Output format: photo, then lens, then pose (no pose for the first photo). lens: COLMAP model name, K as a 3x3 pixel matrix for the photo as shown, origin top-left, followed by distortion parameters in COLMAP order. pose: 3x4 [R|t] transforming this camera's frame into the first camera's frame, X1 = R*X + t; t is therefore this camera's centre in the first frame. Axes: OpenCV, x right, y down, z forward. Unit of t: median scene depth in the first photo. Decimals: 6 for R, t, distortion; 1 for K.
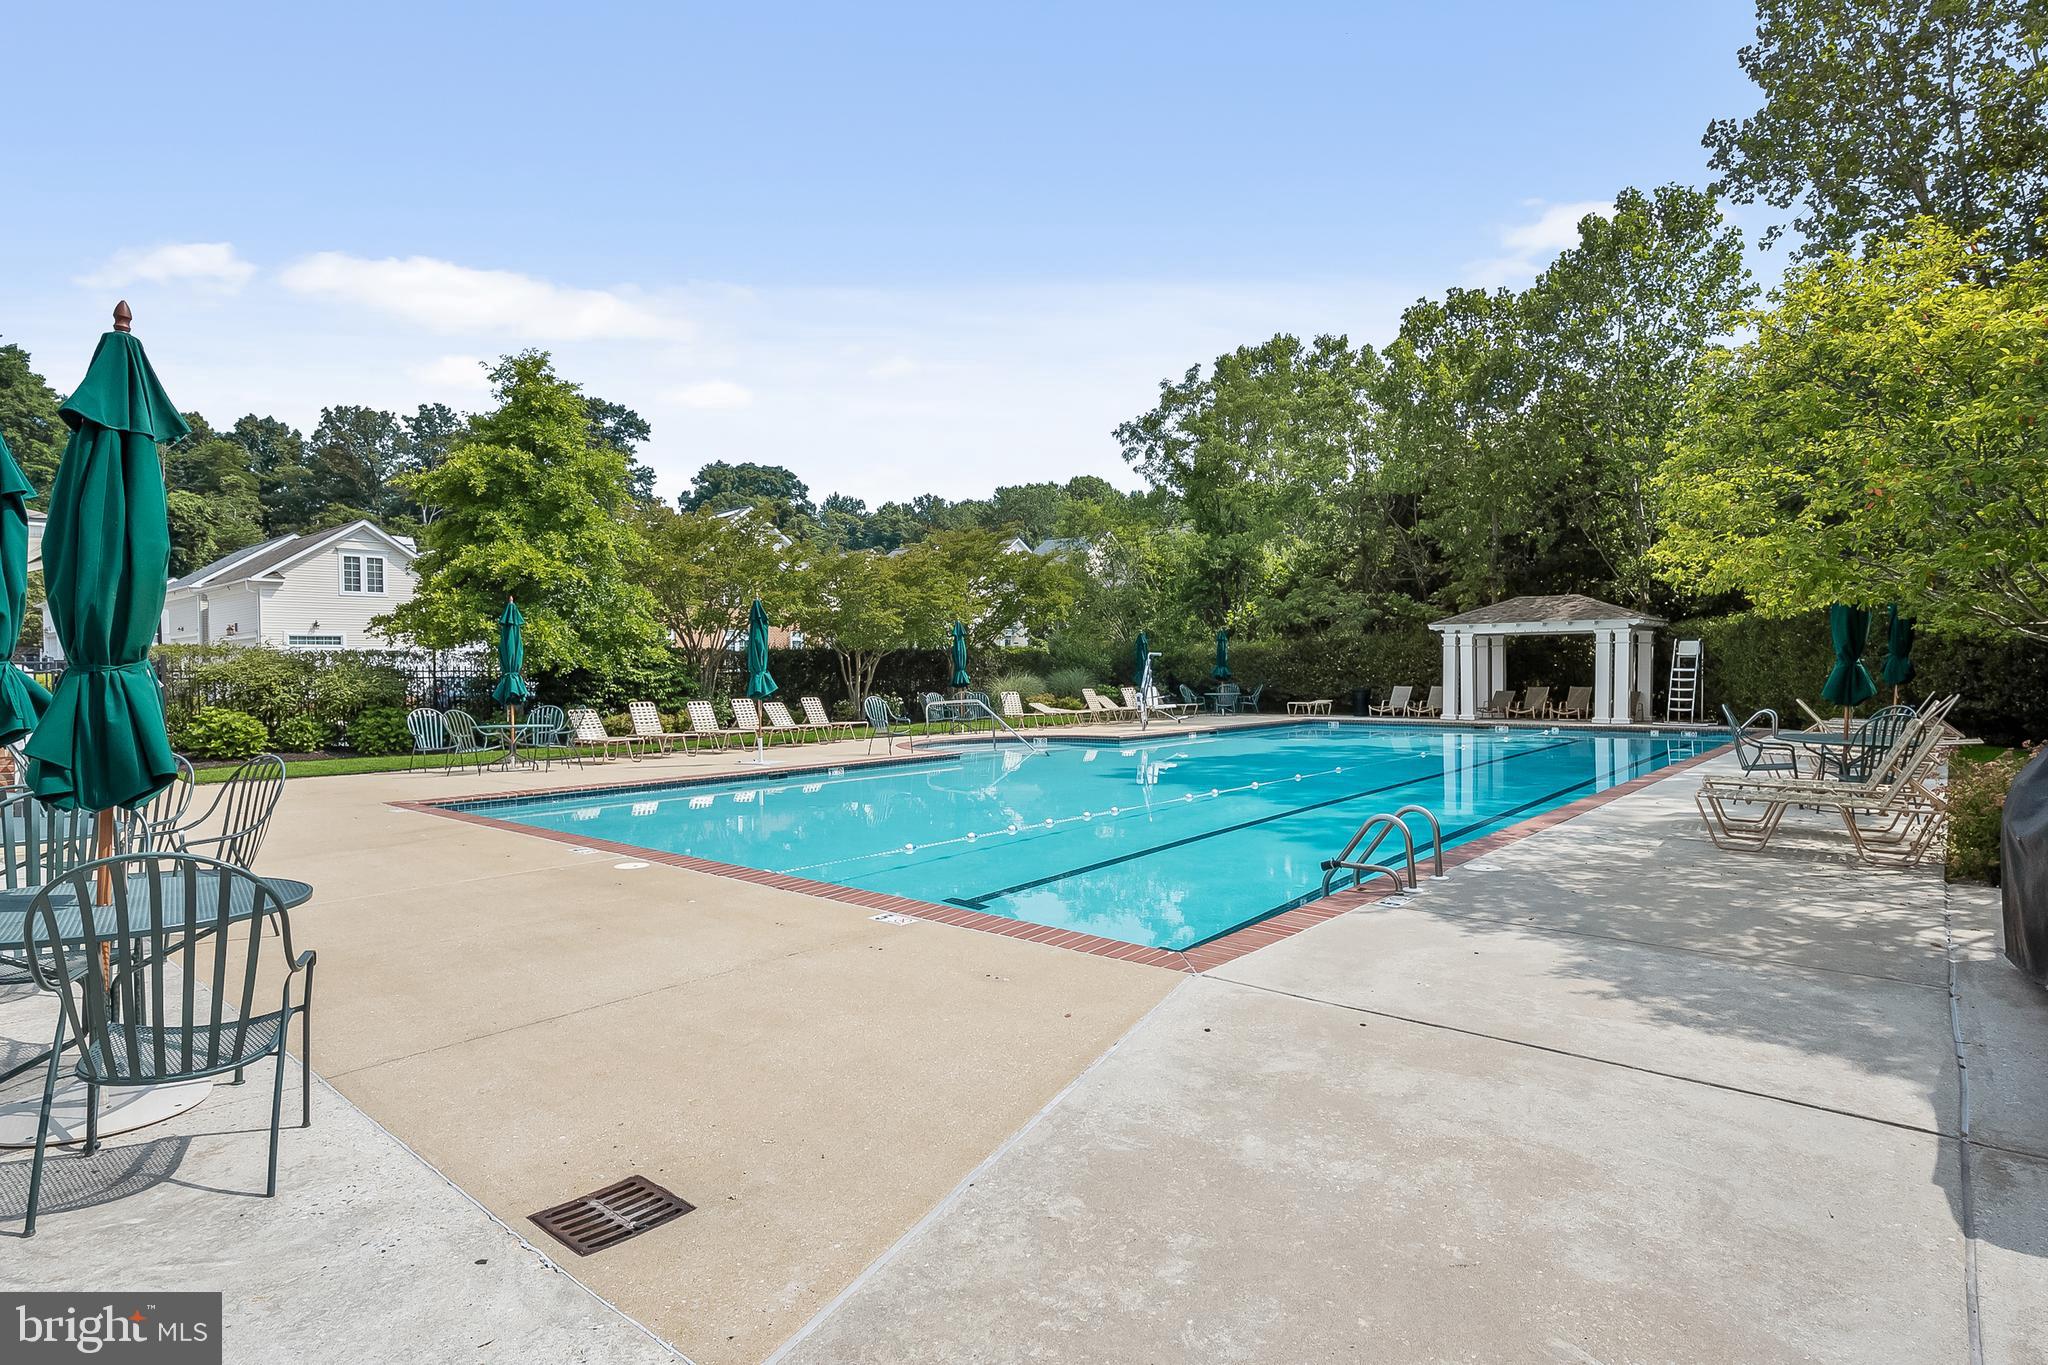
lens RADIAL K [[1038.9, 0, 1022.6], [0, 1038.9, 678.7], [0, 0, 1]] dist [0.002324, 0.000434]
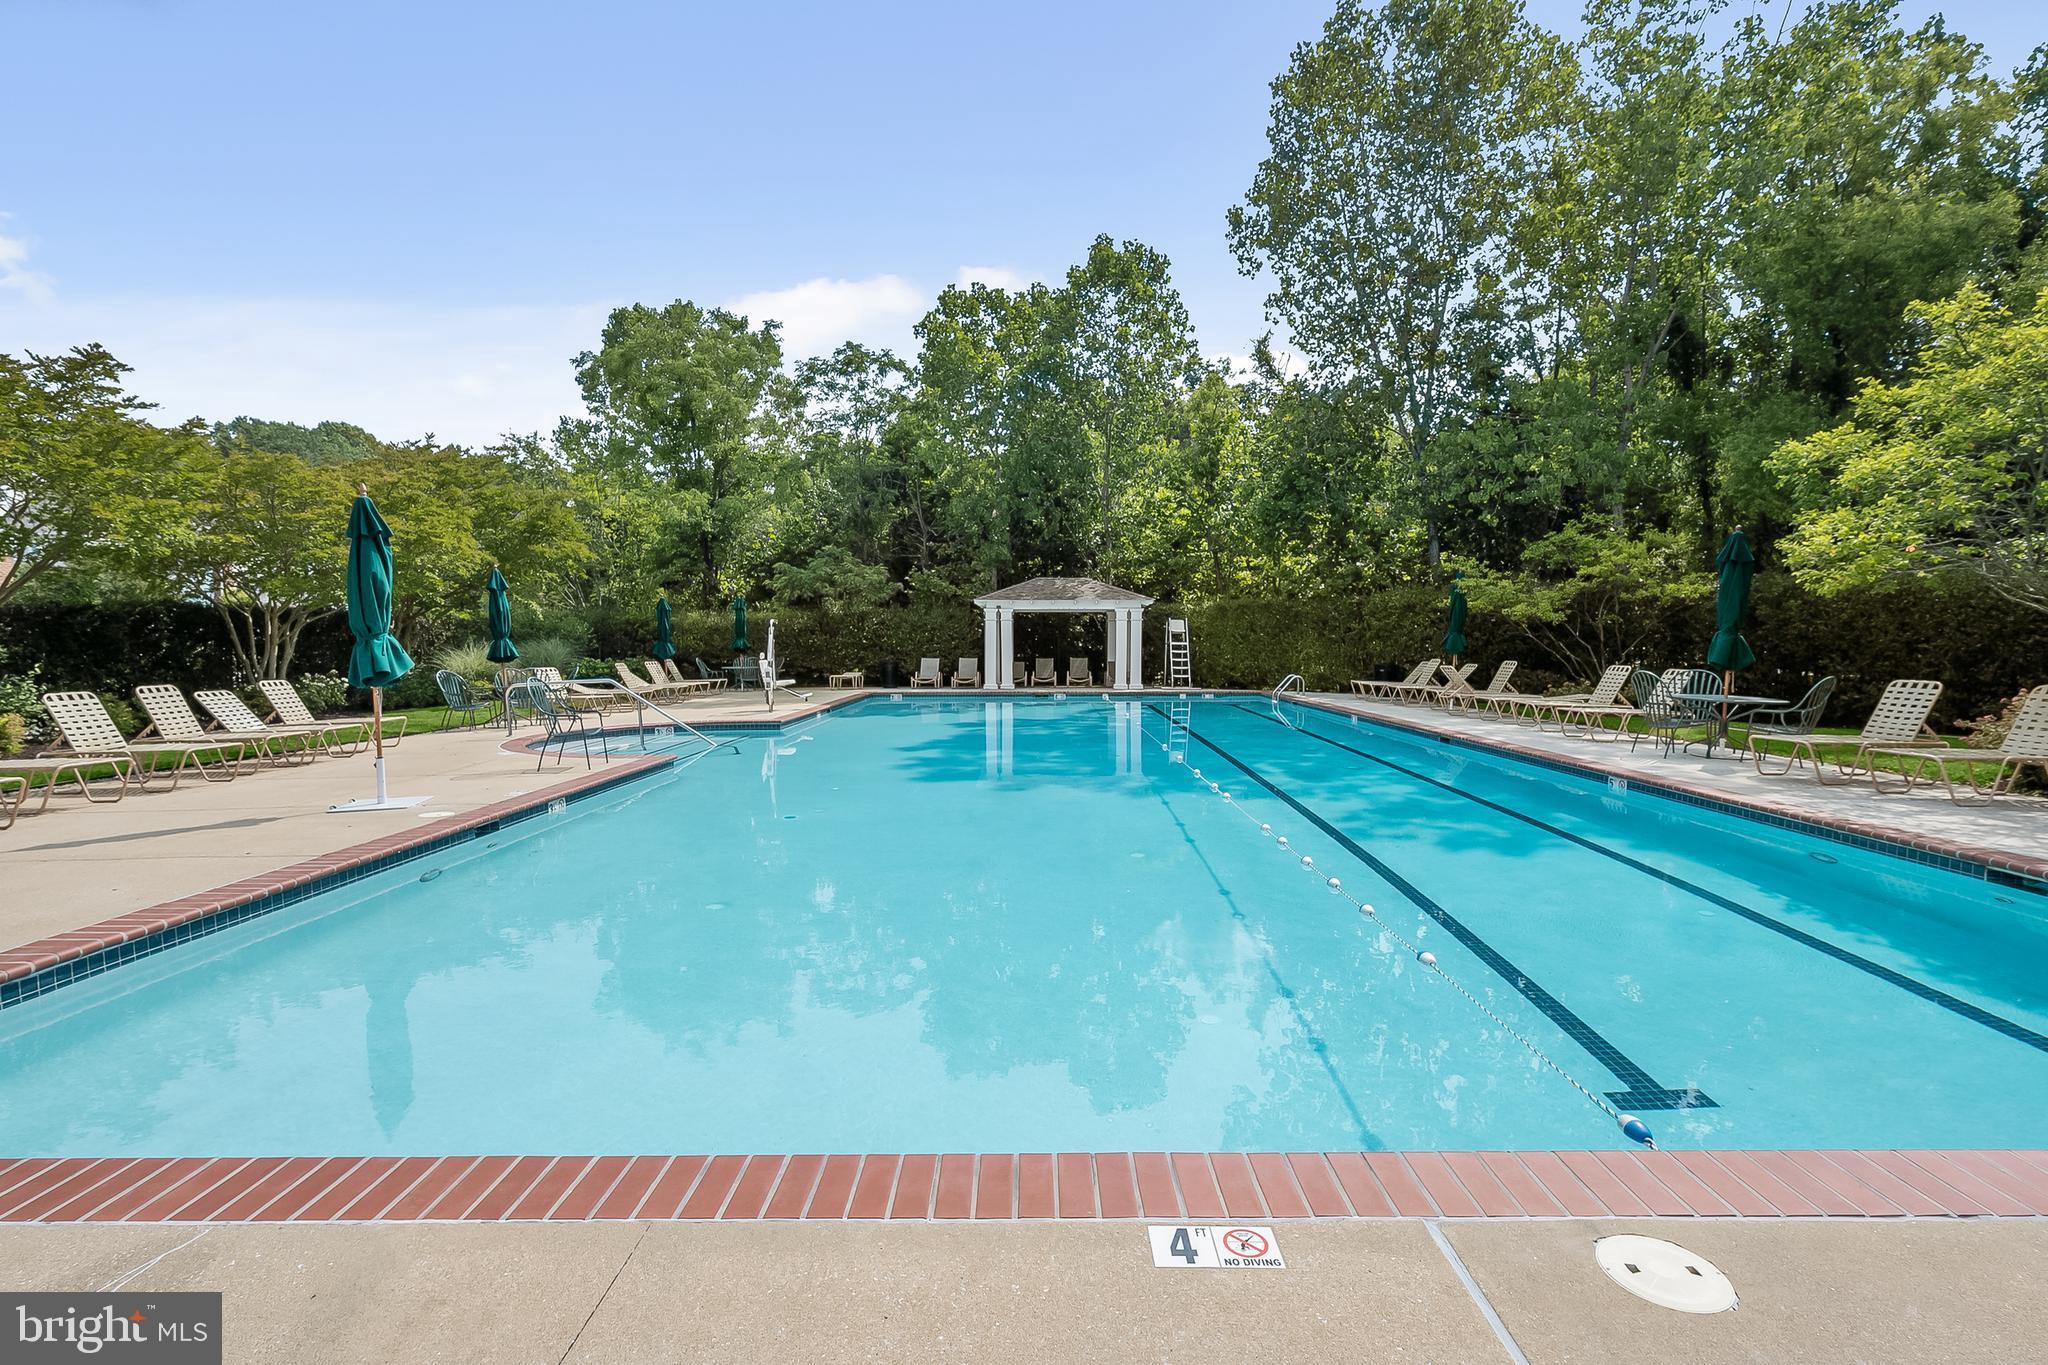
lens RADIAL K [[939.2, 0, 1027.3], [0, 939.2, 671.2], [0, 0, 1]] dist [-0.005904, -0.000328]
pose [[0.758710, -0.013512, 0.651289, -0.184778], [0.001059, 0.999809, 0.019508, 0.001932], [-0.651428, -0.014111, 0.758579, 0.248565]]
